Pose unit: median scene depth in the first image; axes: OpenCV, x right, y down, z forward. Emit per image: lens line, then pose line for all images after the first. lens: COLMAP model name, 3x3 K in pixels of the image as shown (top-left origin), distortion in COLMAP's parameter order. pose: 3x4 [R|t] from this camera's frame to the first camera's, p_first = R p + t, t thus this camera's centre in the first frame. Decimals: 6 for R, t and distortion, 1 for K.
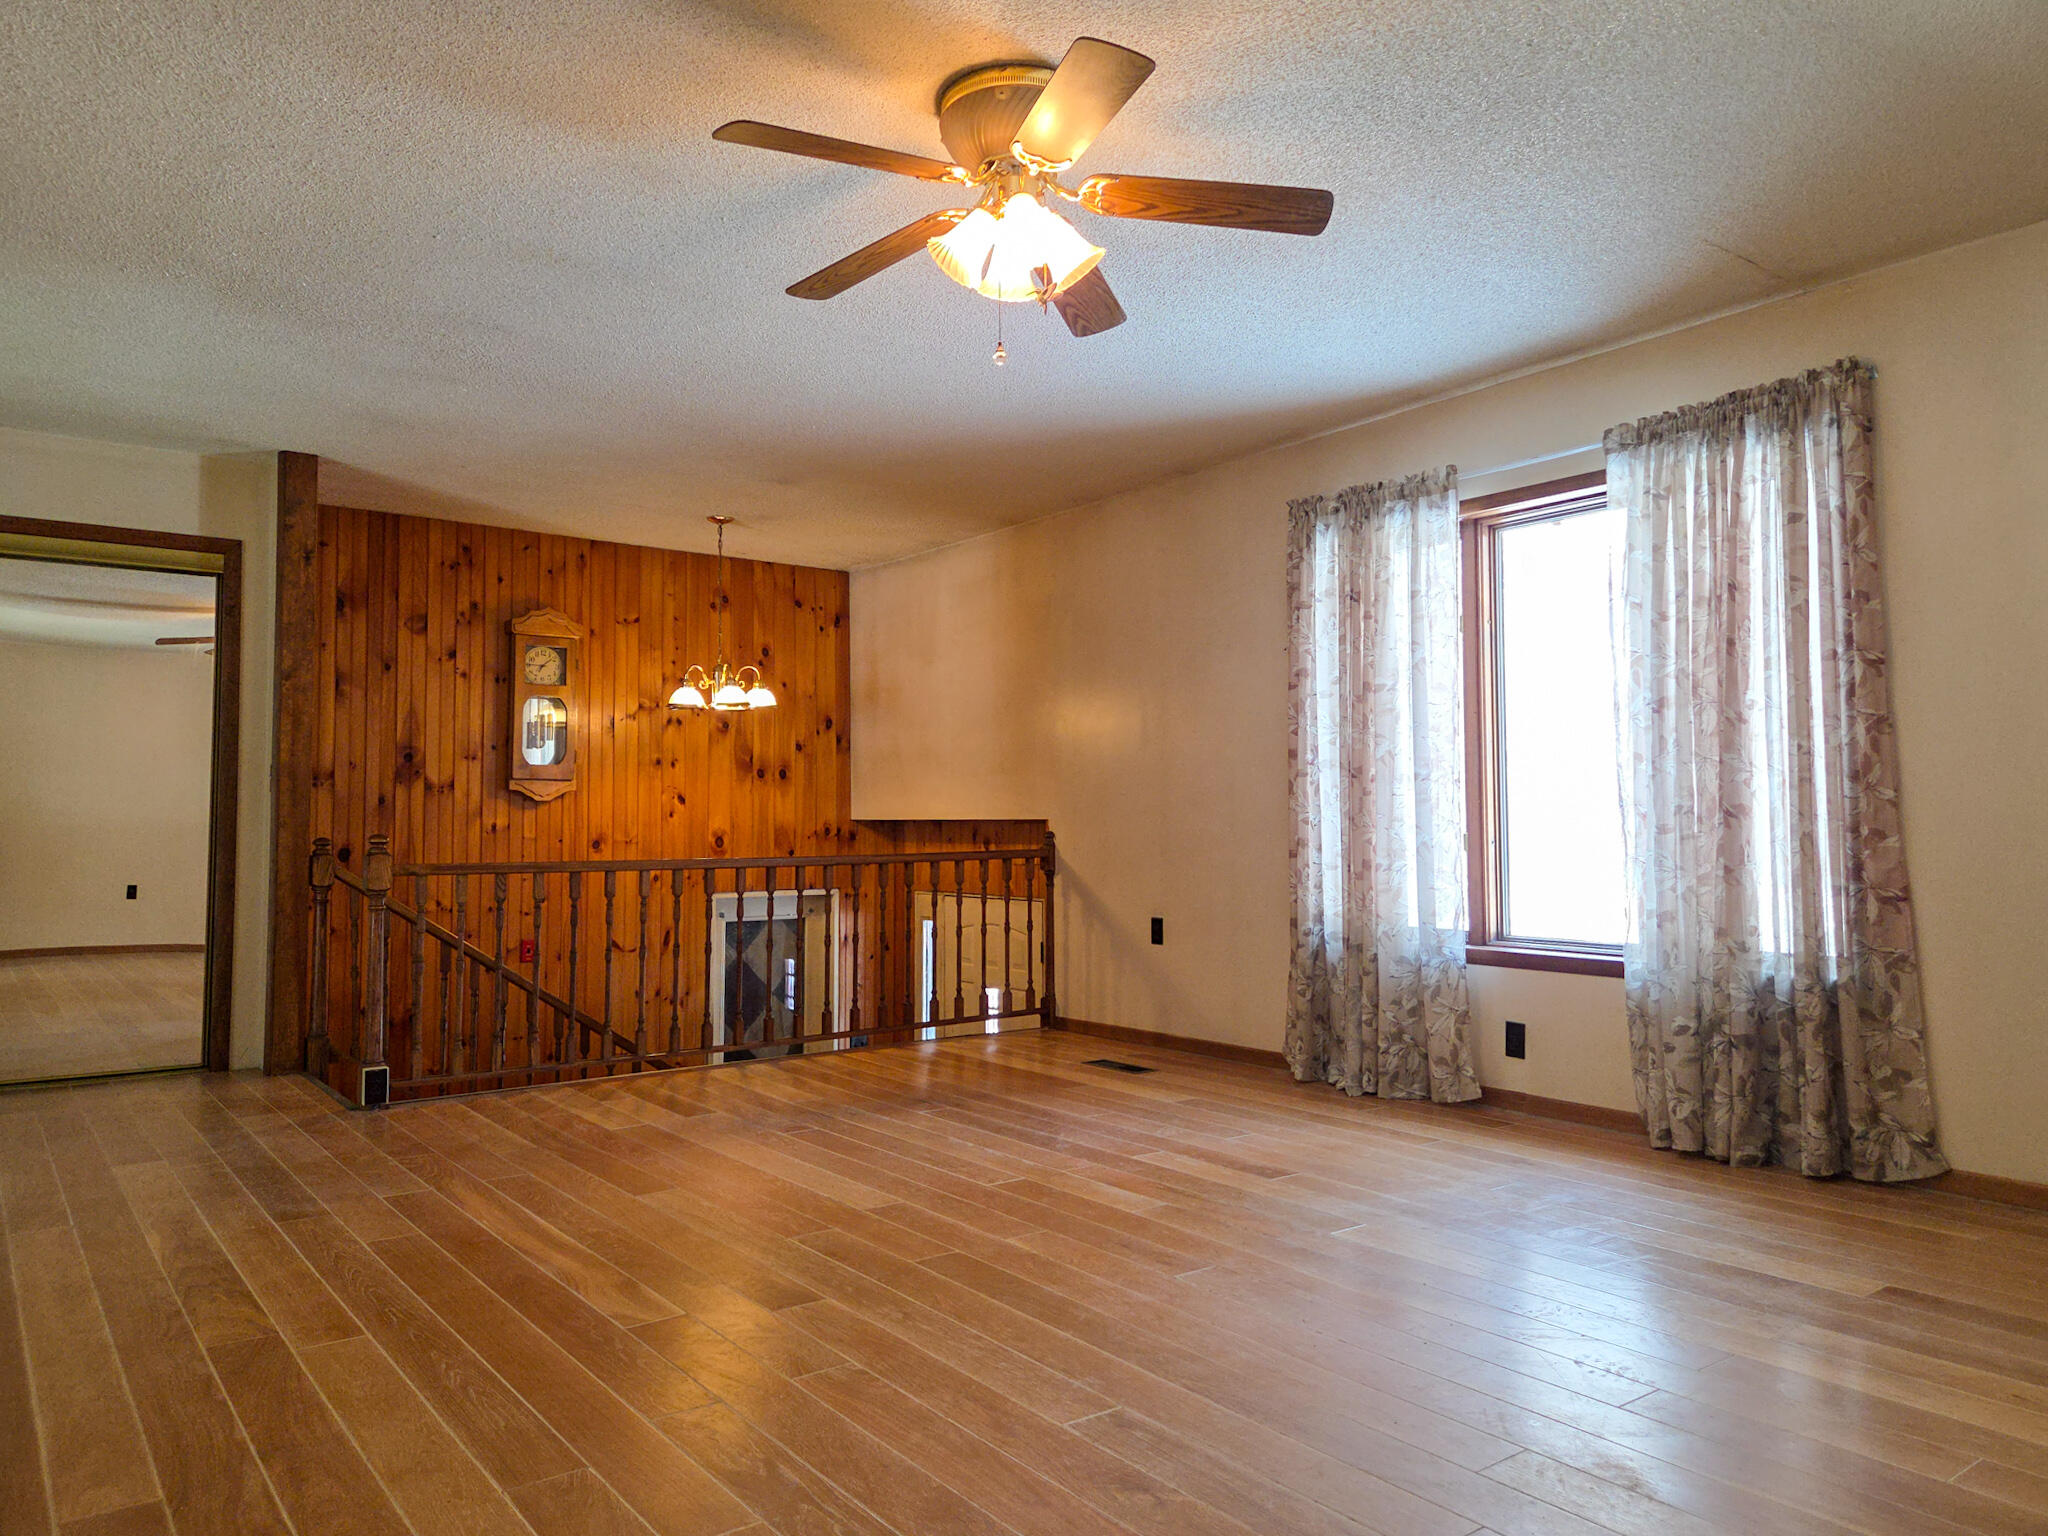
lens RADIAL K [[1408.8, 0, 1036.7], [0, 1408.8, 774.1], [0, 0, 1]] dist [0.078522, -0.071513]
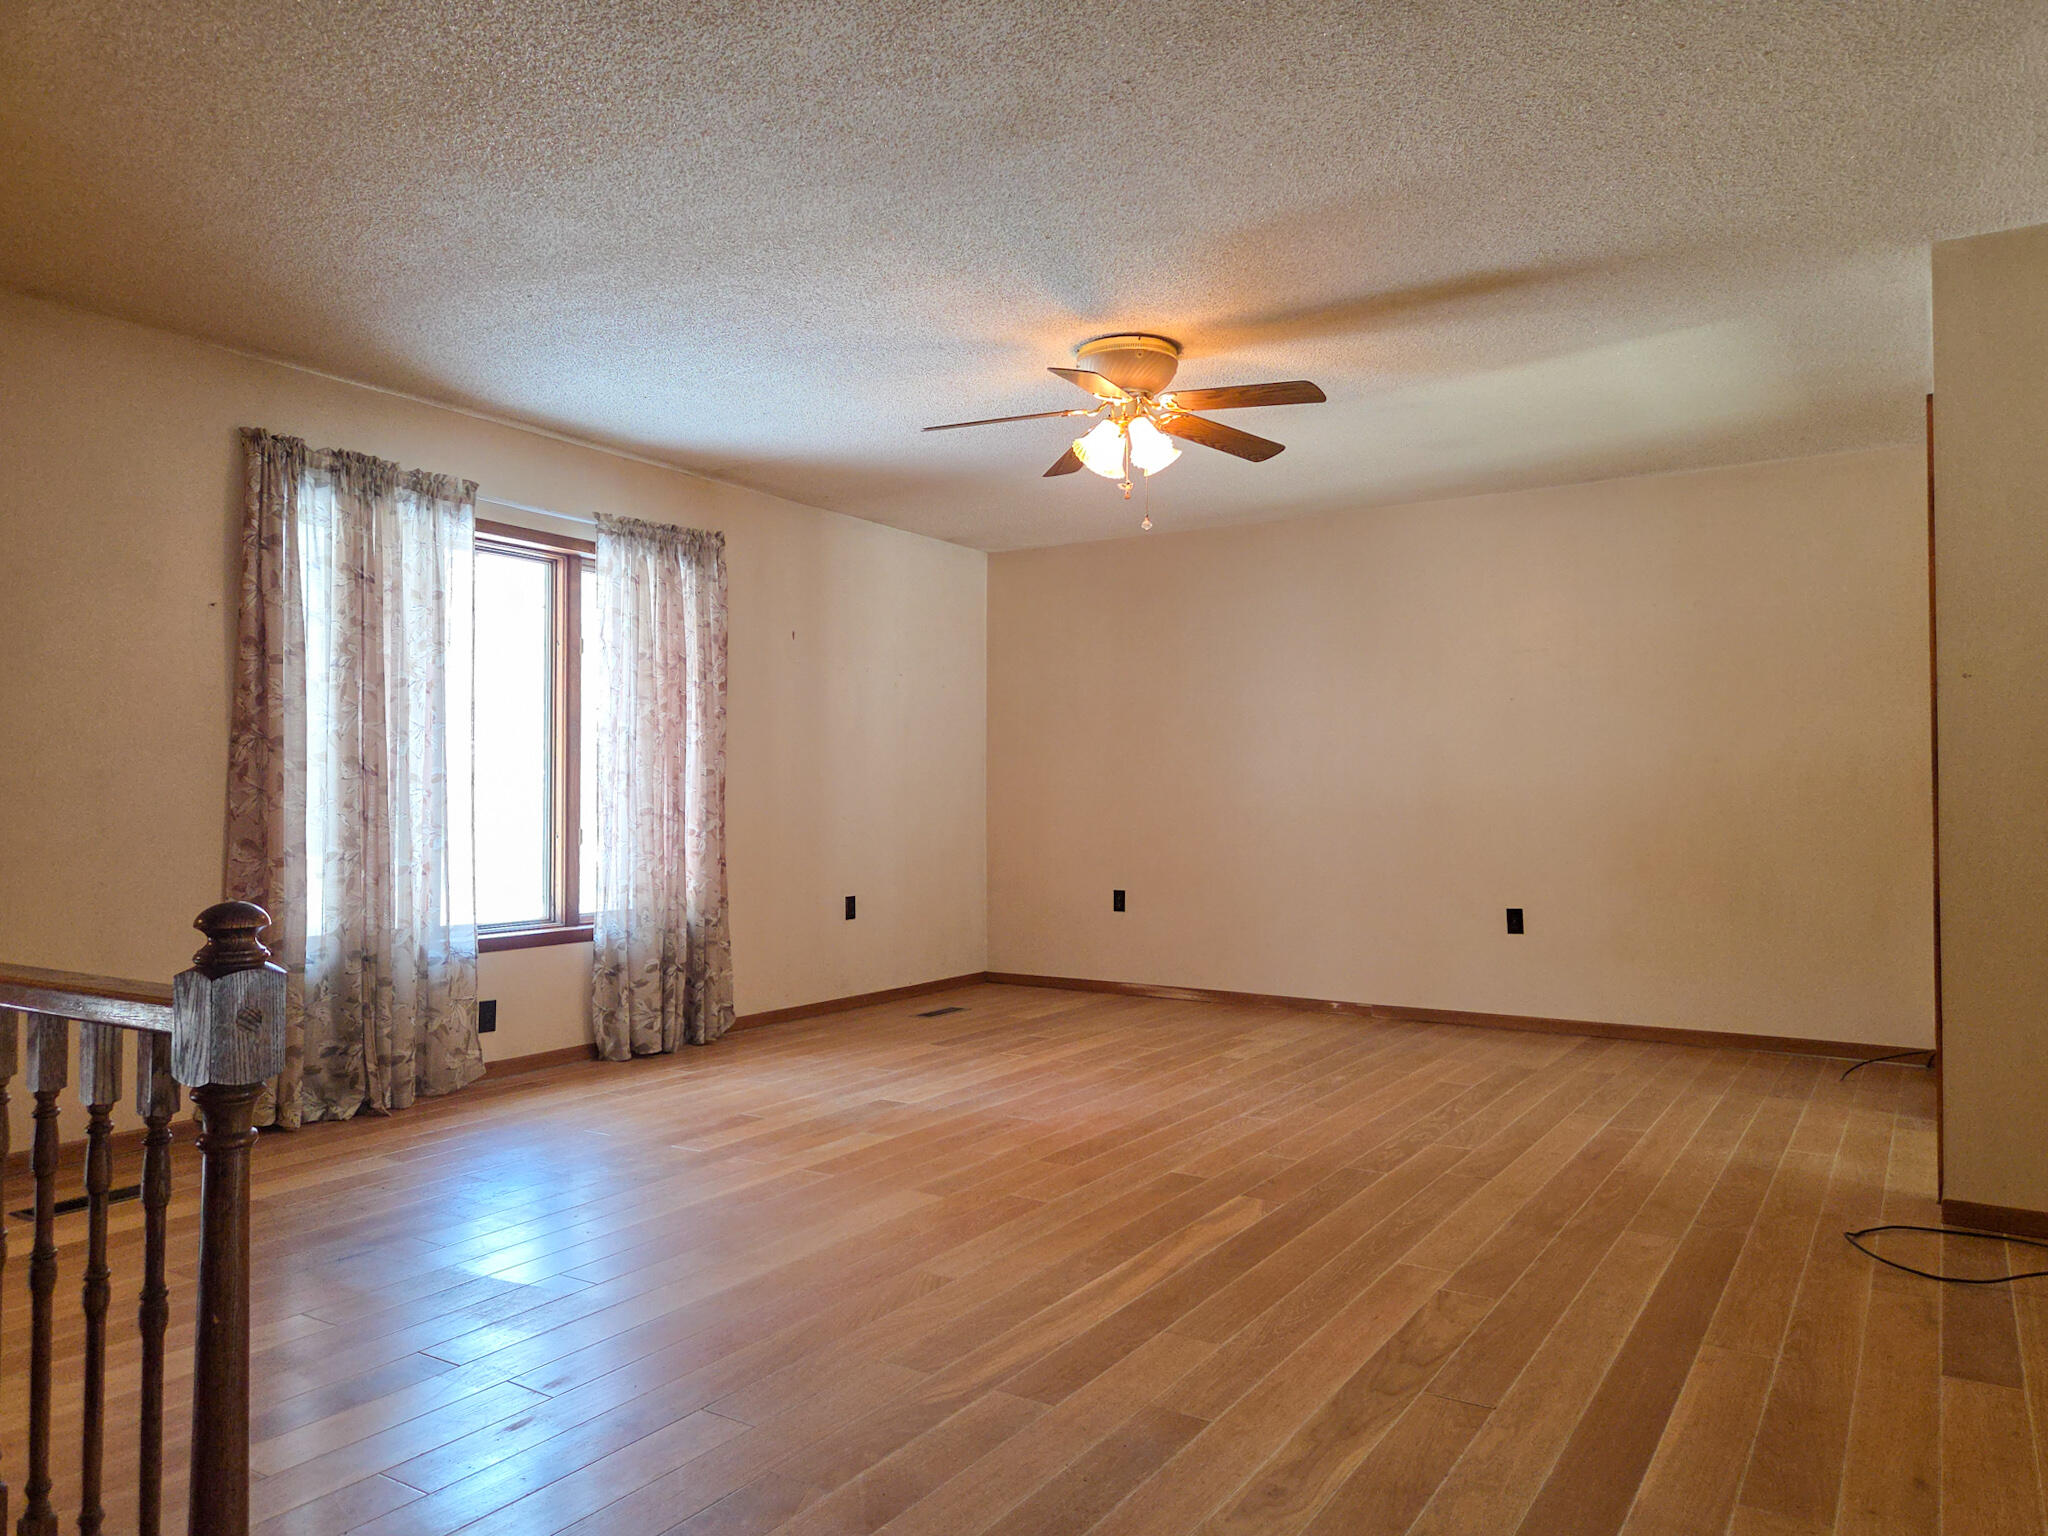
lens RADIAL K [[1408.8, 0, 1036.7], [0, 1408.8, 774.1], [0, 0, 1]] dist [0.078522, -0.071513]
pose [[-0.350819, 0.019753, 0.936235, -0.982874], [-0.035853, 0.998761, -0.034507, 0.023419], [-0.935757, -0.045672, -0.349677, 1.138077]]
